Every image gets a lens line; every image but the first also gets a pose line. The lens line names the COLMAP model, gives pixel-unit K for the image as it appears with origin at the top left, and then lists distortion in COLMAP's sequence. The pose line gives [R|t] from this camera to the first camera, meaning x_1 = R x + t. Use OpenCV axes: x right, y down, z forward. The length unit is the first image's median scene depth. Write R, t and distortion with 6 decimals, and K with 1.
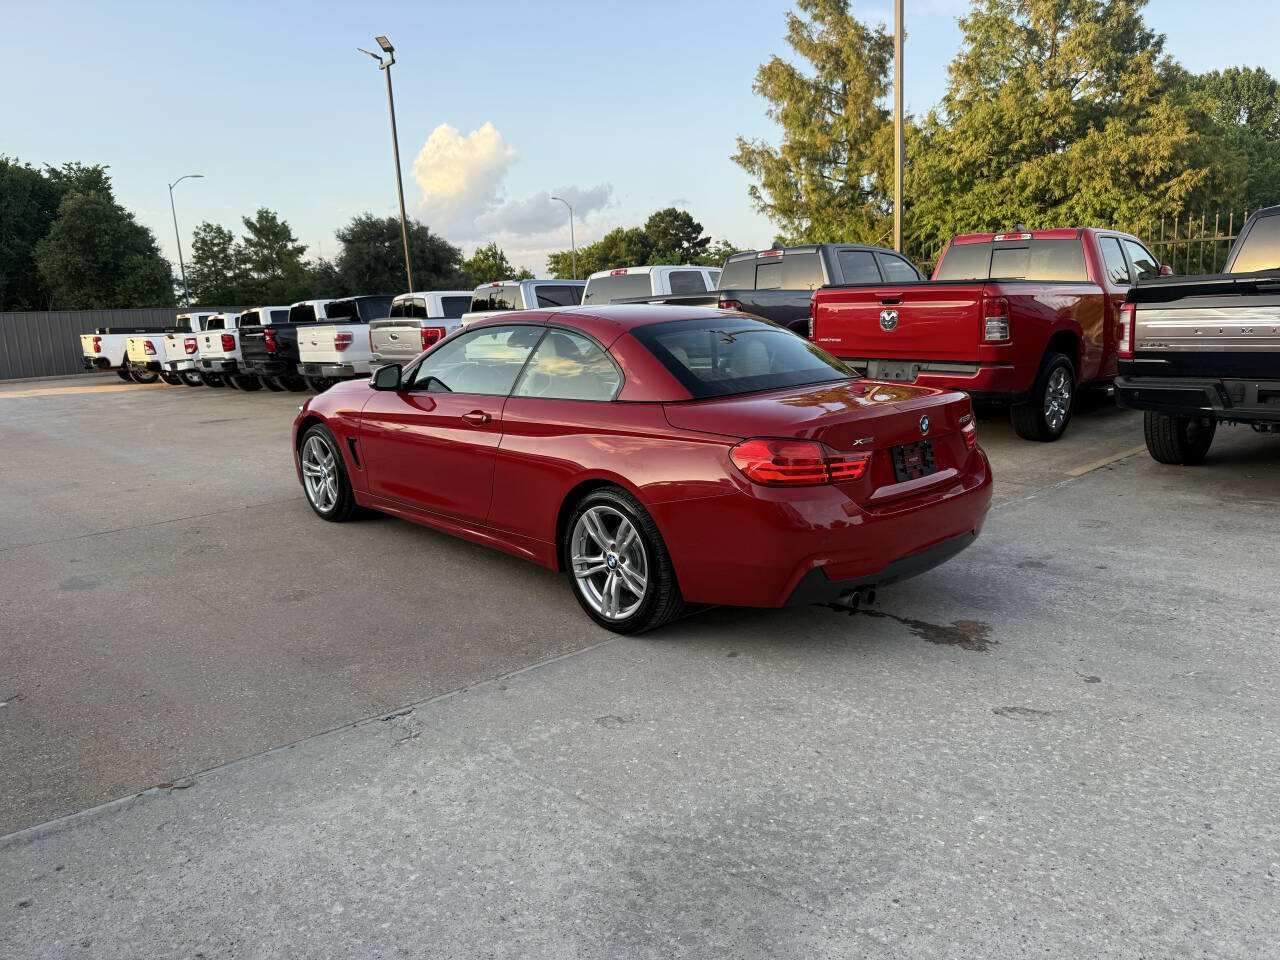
lens RADIAL K [[903.6, 0, 644.6], [0, 903.6, 473.4], [0, 0, 1]] dist [0.037488, -0.044195]
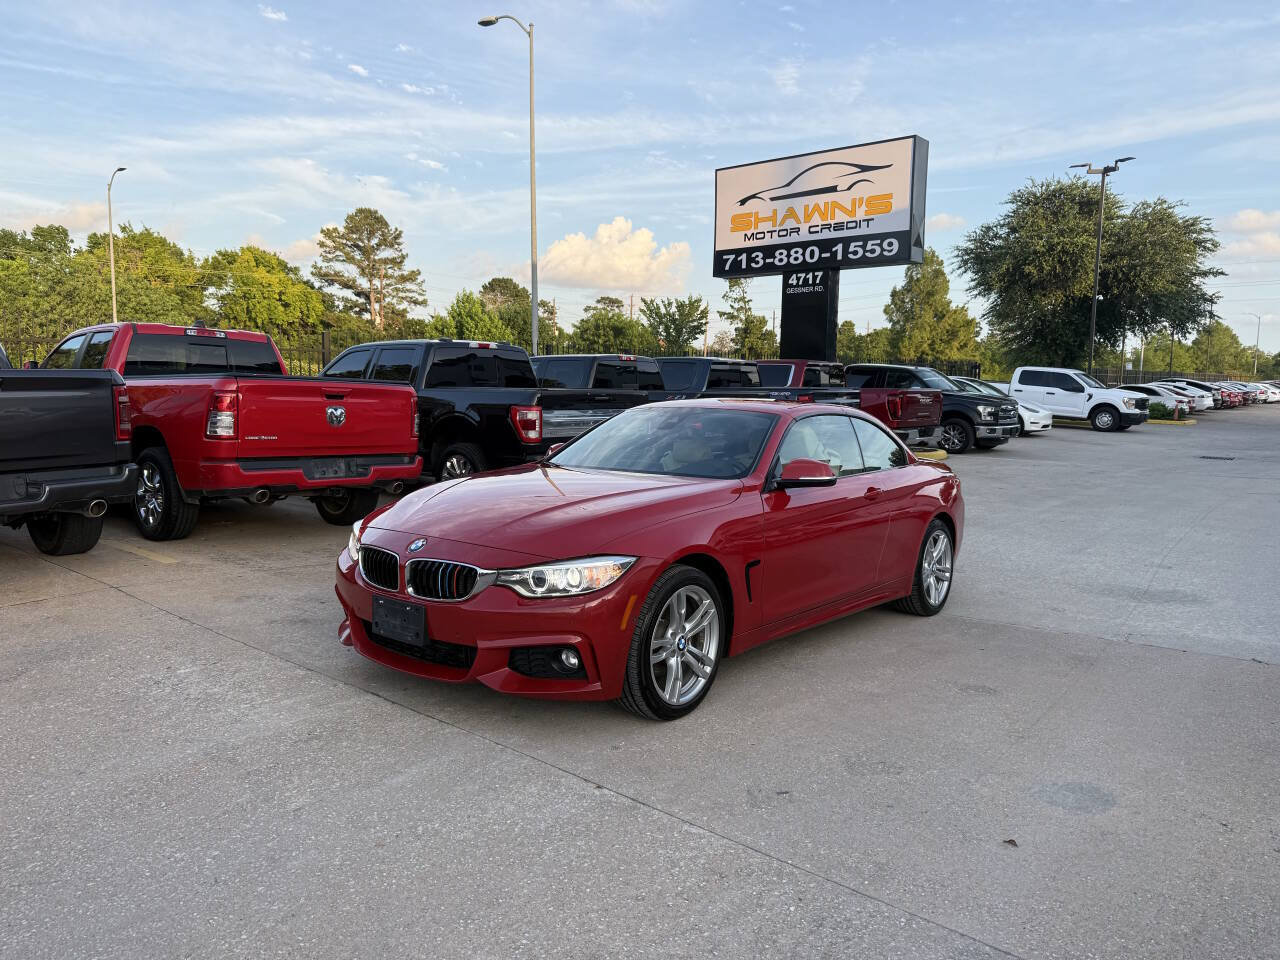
lens RADIAL K [[903.6, 0, 635.2], [0, 903.6, 478.0], [0, 0, 1]] dist [0.037488, -0.044195]
pose [[-0.125389, -0.062275, 0.990151, -0.269085], [0.169484, 0.982013, 0.083226, -0.048060], [-0.977524, 0.178250, -0.112579, 0.298024]]
